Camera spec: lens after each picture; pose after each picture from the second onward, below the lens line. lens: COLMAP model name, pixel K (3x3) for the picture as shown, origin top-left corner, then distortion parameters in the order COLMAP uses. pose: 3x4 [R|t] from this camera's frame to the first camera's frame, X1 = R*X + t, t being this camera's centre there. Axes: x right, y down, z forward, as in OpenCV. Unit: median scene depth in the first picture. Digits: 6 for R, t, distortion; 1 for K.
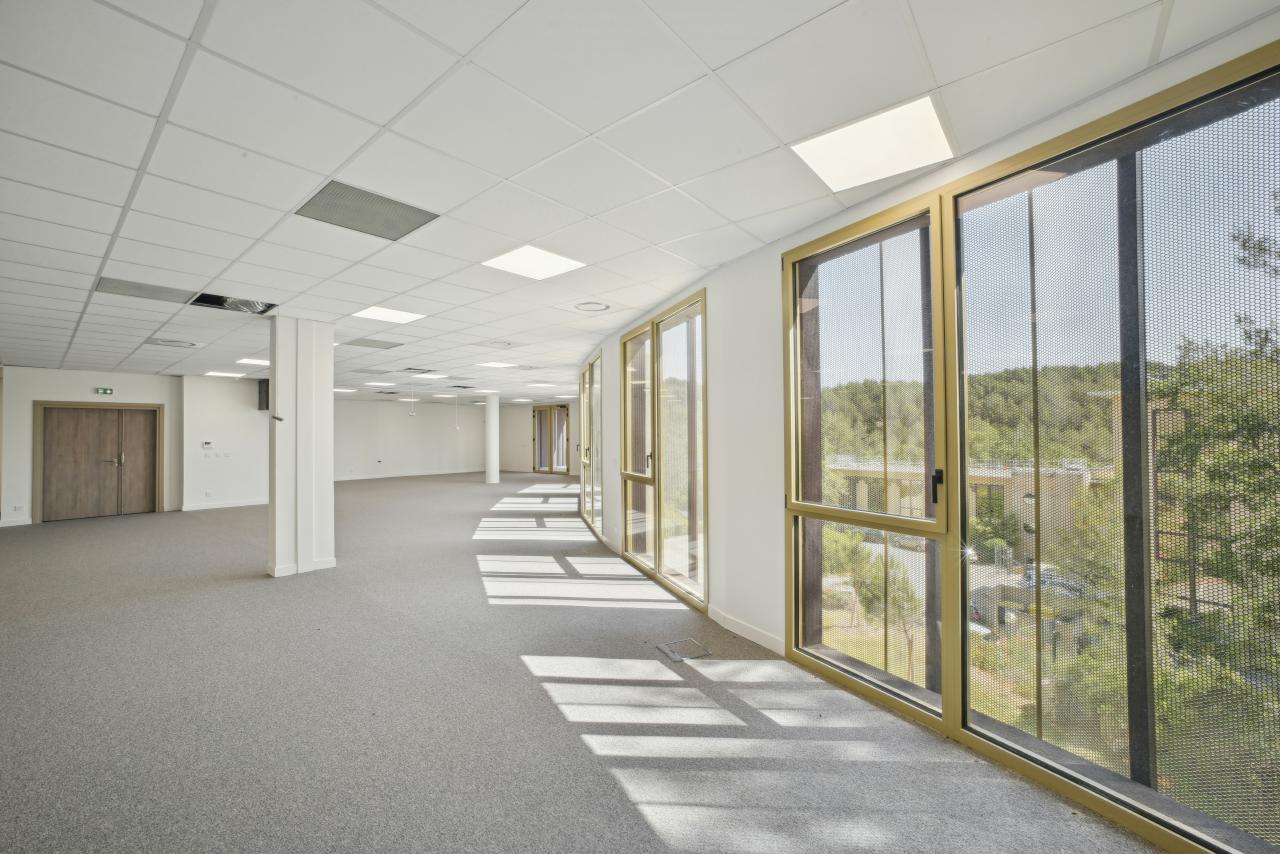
lens RADIAL K [[509.6, 0, 637.6], [0, 509.6, 416.7], [0, 0, 1]] dist [-0.030001, 0.003192]
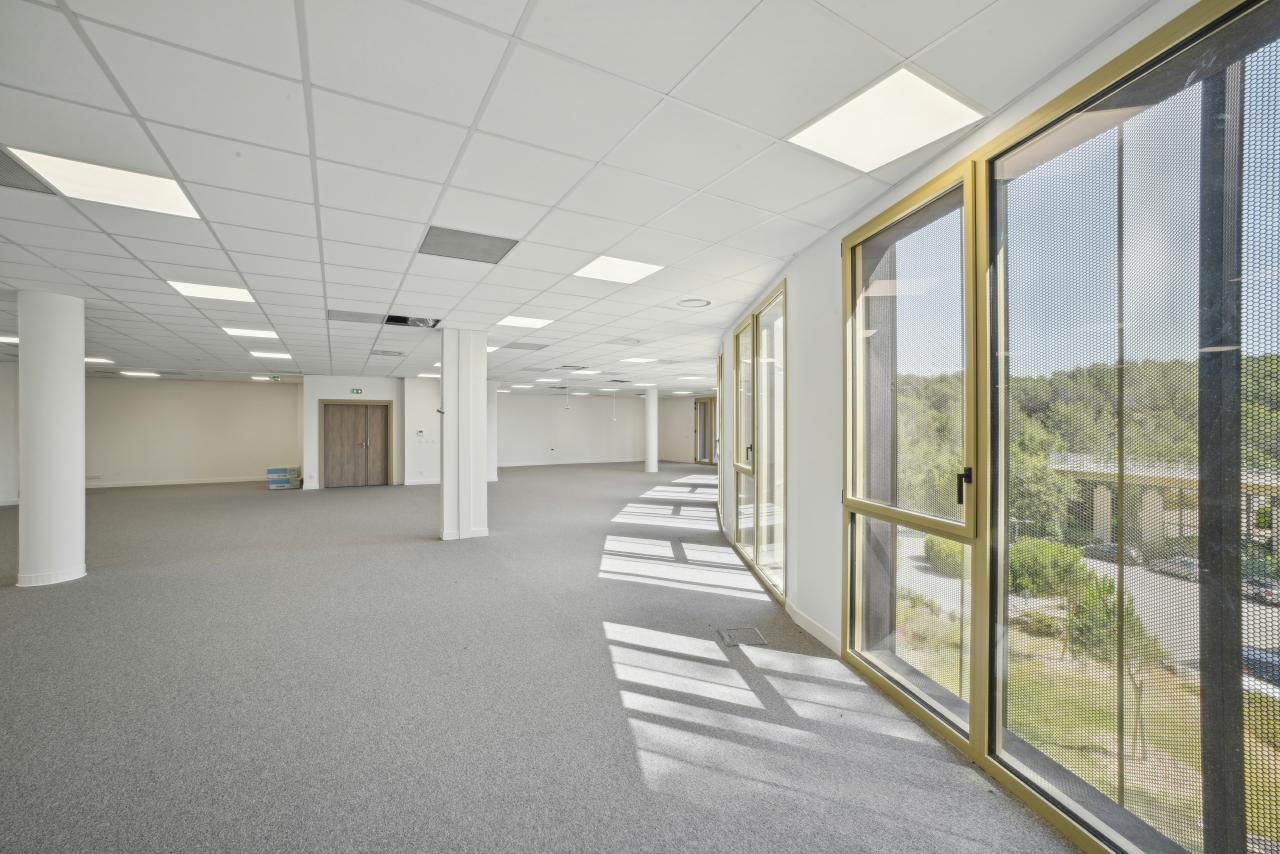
lens RADIAL K [[509.6, 0, 626.1], [0, 509.6, 431.5], [0, 0, 1]] dist [-0.030001, 0.003192]
pose [[0.939371, 0.010347, -0.342746, 0.141046], [0.005321, 0.998984, 0.044741, -0.003670], [0.342860, -0.043852, 0.938362, -0.024140]]
